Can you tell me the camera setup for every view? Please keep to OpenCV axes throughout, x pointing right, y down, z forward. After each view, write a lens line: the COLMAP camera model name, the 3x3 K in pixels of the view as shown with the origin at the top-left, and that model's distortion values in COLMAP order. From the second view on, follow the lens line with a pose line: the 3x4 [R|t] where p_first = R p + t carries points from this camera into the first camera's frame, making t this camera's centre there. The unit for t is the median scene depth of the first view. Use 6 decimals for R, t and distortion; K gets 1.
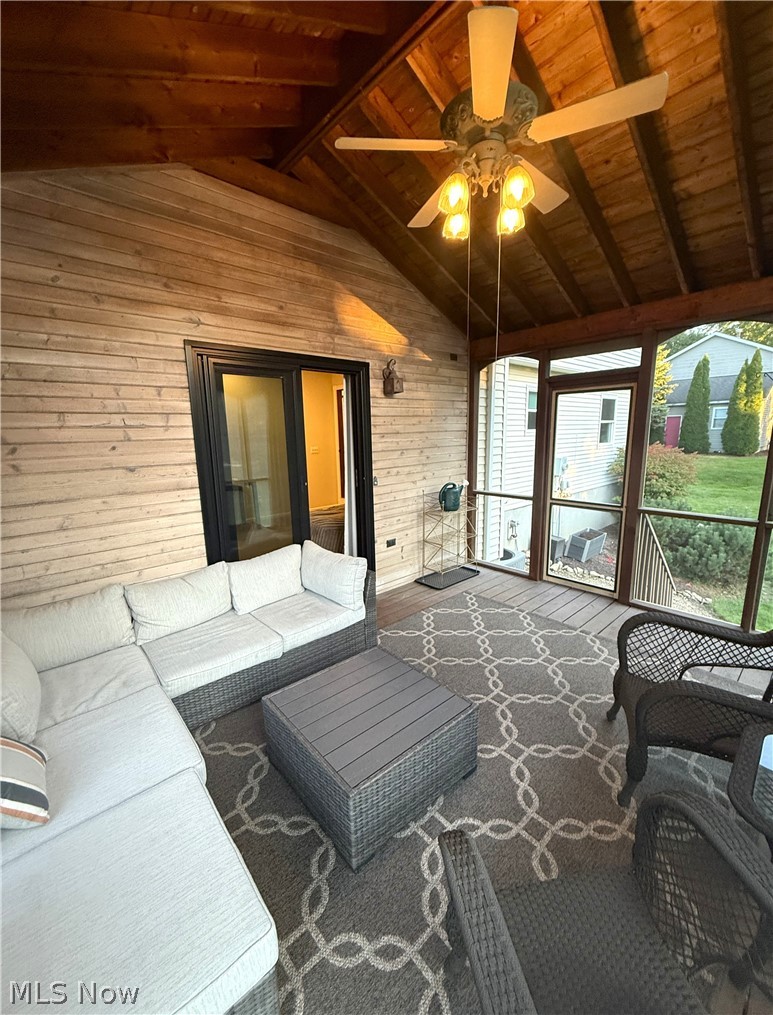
lens RADIAL K [[407.9, 0, 390.2], [0, 407.9, 509.3], [0, 0, 1]] dist [0.000408, 0.000147]
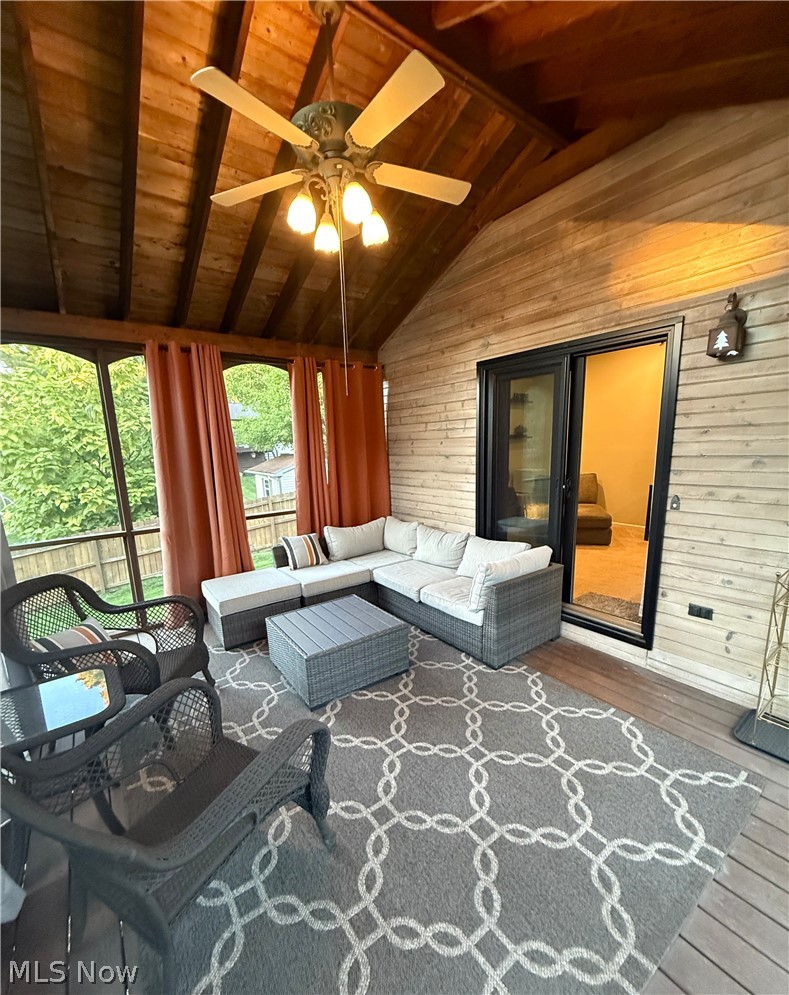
lens RADIAL K [[425.2, 0, 400.9], [0, 425.2, 523.1], [0, 0, 1]] dist [-0.000952, -0.000325]
pose [[-0.095319, 0.208596, -0.973346, 0.893994], [-0.152415, 0.963210, 0.221350, -0.163132], [0.983709, 0.169451, -0.060019, 0.844783]]
